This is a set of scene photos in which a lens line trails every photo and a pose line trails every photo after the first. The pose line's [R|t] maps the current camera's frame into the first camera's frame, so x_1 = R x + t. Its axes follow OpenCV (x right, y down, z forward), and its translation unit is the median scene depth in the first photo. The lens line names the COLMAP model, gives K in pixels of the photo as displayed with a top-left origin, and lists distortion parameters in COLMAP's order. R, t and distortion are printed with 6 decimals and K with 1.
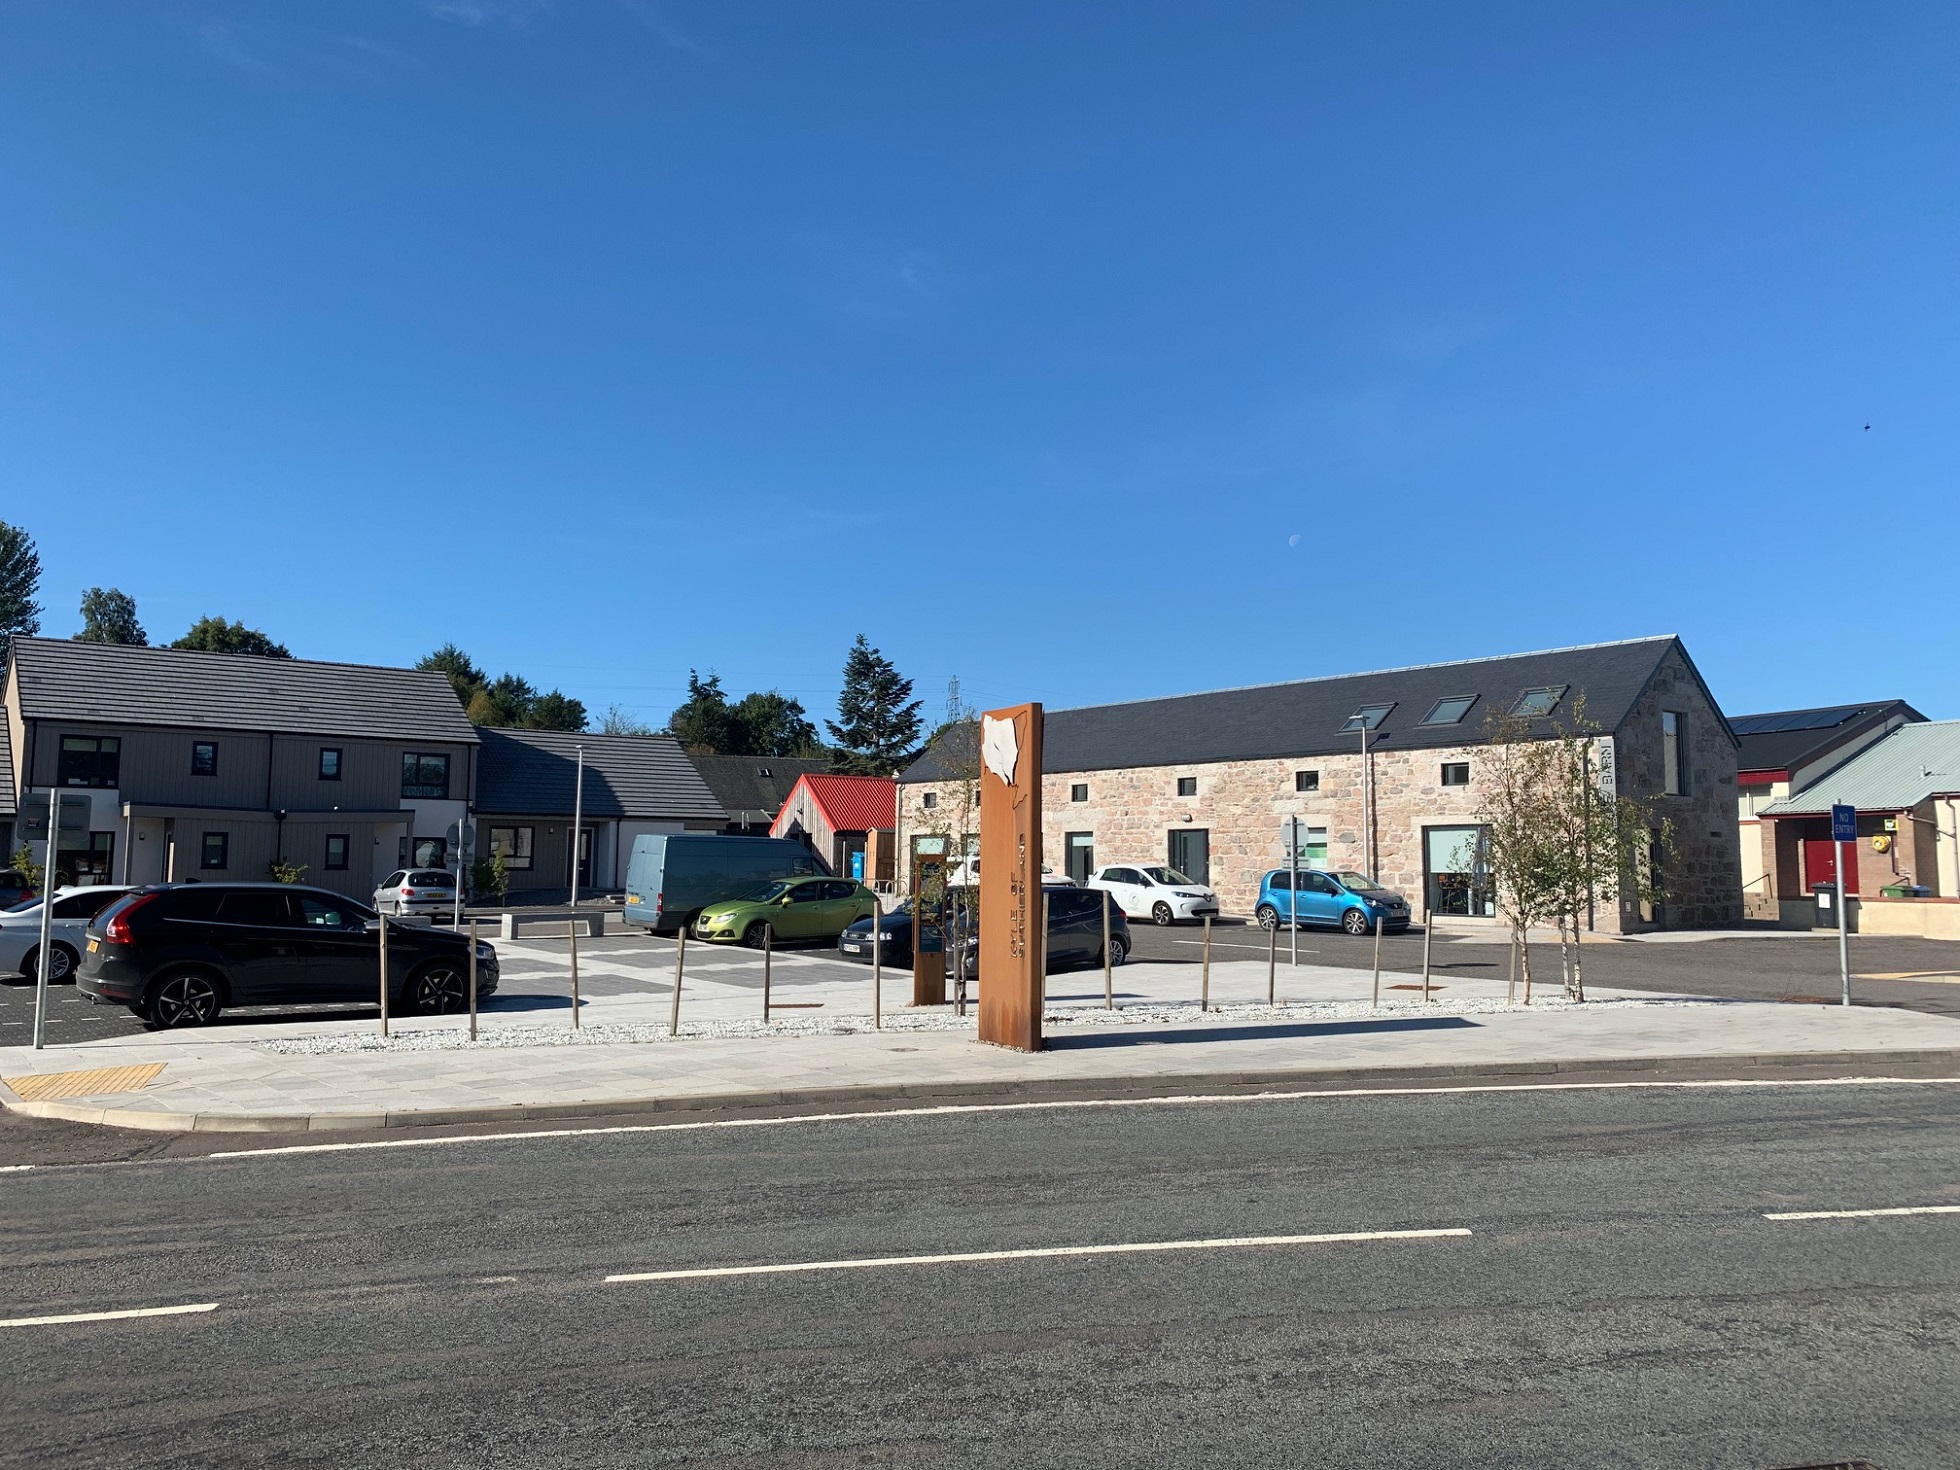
lens RADIAL K [[1490.2, 0, 951.2], [0, 1490.2, 729.1], [0, 0, 1]] dist [0.153003, -0.080301]
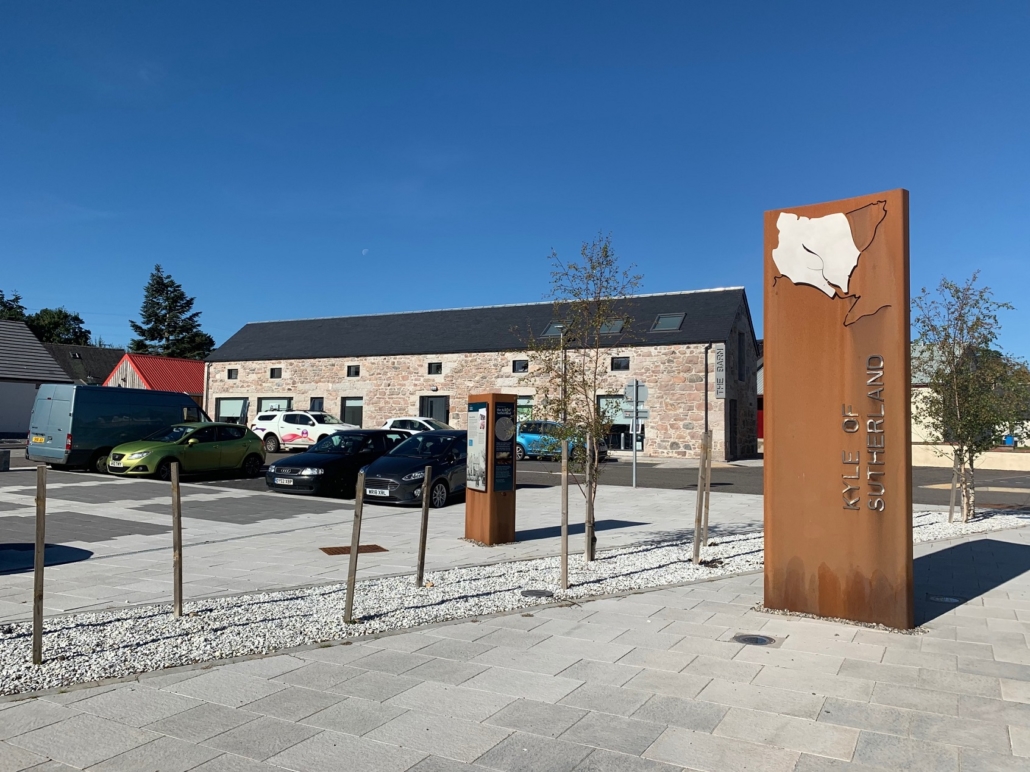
lens RADIAL K [[788.5, 0, 515.0], [0, 788.5, 386.0], [0, 0, 1]] dist [0.059089, -0.079705]
pose [[0.913721, 0.032103, 0.405072, -0.094107], [-0.049250, 0.998275, 0.031976, 0.026094], [-0.403347, -0.049167, 0.913725, 0.219066]]
